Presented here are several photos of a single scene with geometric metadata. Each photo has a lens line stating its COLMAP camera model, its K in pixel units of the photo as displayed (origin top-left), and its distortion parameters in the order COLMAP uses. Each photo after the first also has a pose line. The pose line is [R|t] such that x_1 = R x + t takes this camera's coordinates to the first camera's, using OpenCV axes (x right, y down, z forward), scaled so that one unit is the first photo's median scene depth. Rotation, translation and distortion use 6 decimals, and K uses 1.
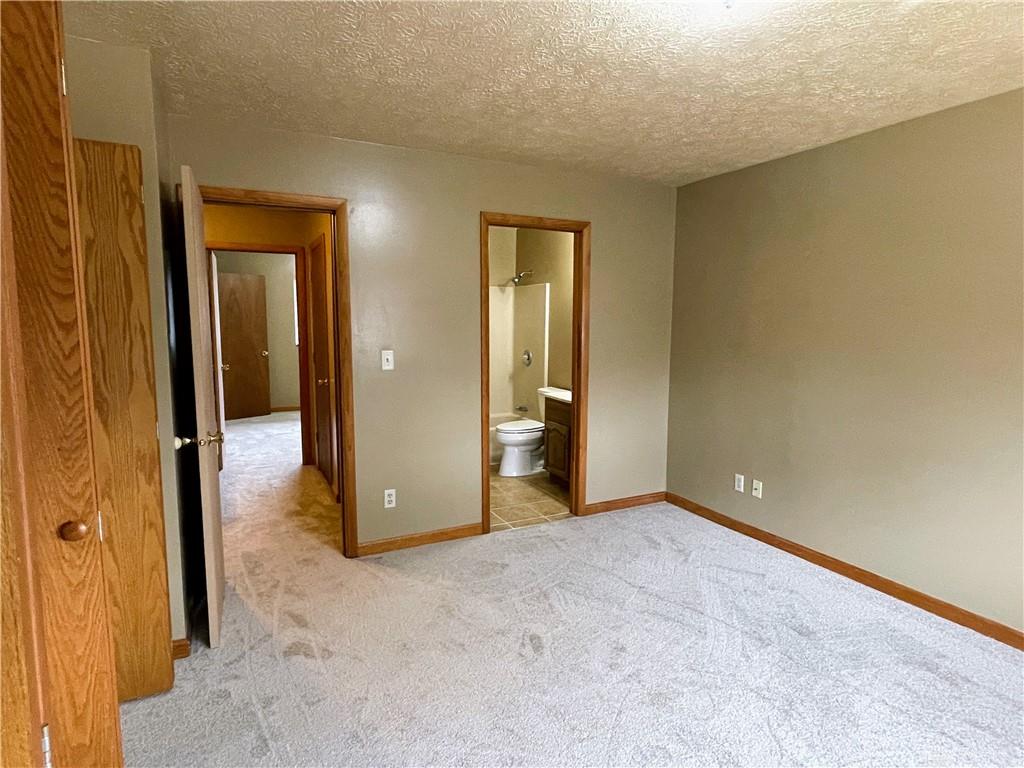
lens RADIAL K [[567.6, 0, 512.0], [0, 567.6, 384.0], [0, 0, 1]] dist [0.000058, -0.000006]
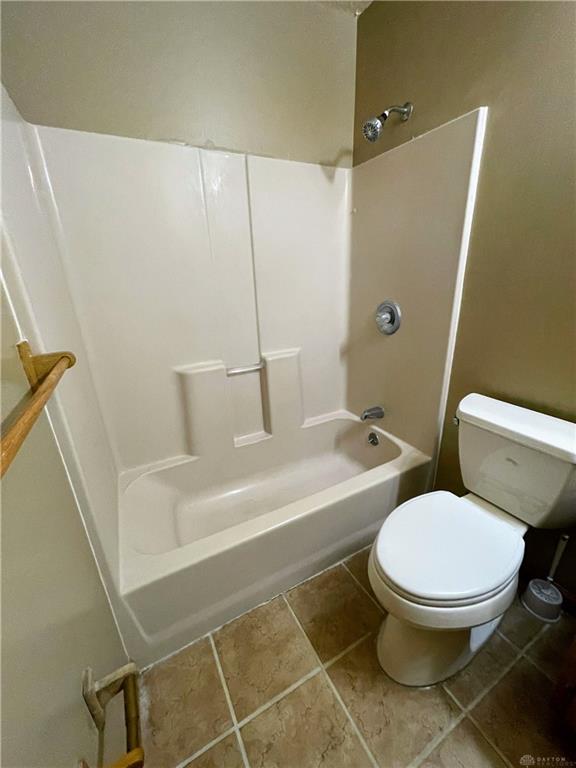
lens RADIAL K [[310.3, 0, 288.0], [0, 310.3, 384.0], [0, 0, 1]] dist [0.000515, 0.000072]
pose [[0.998599, -0.051412, 0.012546, -0.065666], [0.047441, 0.974734, 0.218271, -0.053796], [-0.023450, -0.217370, 0.975808, 0.729835]]
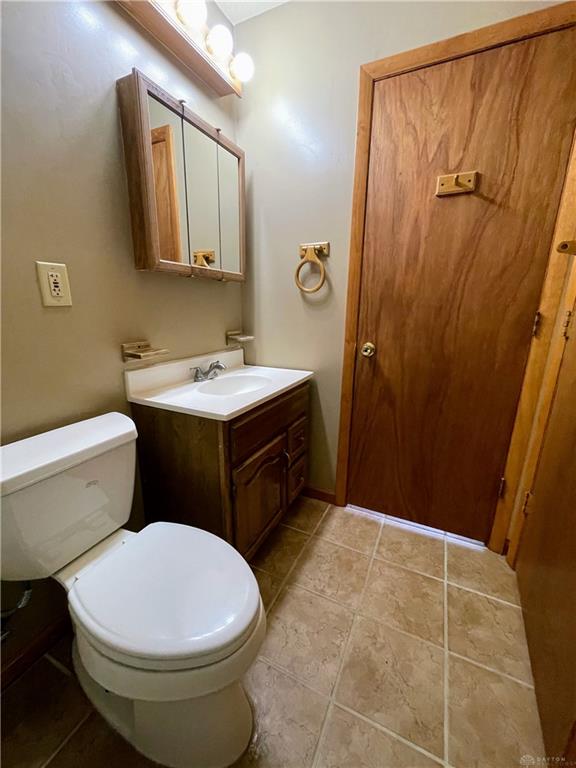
lens RADIAL K [[310.3, 0, 288.0], [0, 310.3, 384.0], [0, 0, 1]] dist [0.000515, 0.000072]
pose [[-0.604751, -0.212946, 0.767417, -0.099501], [0.075857, 0.943808, 0.321670, -0.052598], [-0.792793, 0.252744, -0.554616, 0.880788]]
